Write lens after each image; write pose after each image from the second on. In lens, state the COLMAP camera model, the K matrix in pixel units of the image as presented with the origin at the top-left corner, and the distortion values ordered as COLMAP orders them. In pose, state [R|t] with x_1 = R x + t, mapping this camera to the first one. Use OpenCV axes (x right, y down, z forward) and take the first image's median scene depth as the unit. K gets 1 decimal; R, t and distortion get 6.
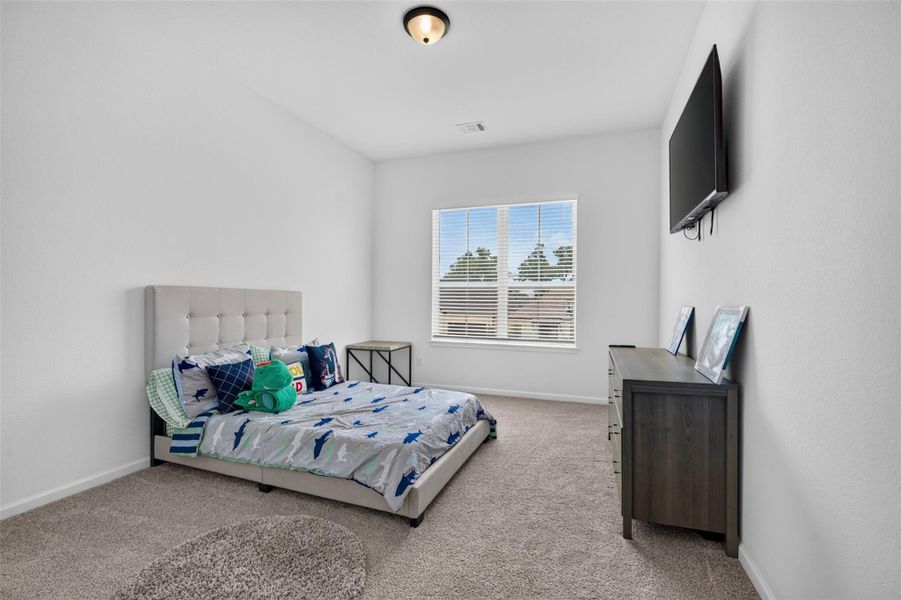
lens RADIAL K [[409.7, 0, 445.4], [0, 409.7, 301.2], [0, 0, 1]] dist [-0.009435, 0.002830]
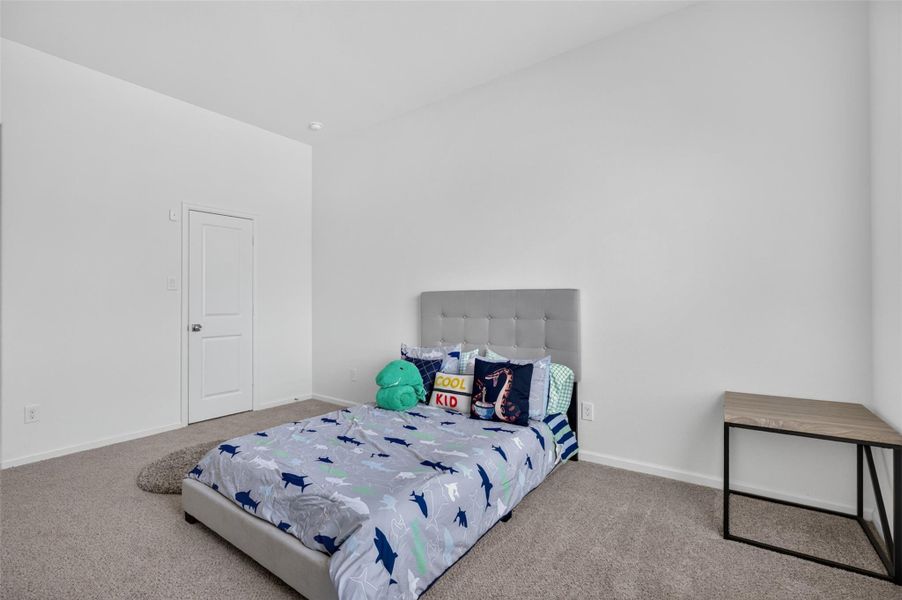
lens RADIAL K [[410.2, 0, 443.3], [0, 410.2, 301.4], [0, 0, 1]] dist [-0.009435, 0.002830]
pose [[-0.277983, -0.008870, -0.960545, 0.483316], [0.001740, 0.999951, -0.009737, 0.005901], [0.960584, -0.004378, -0.277954, 1.235892]]
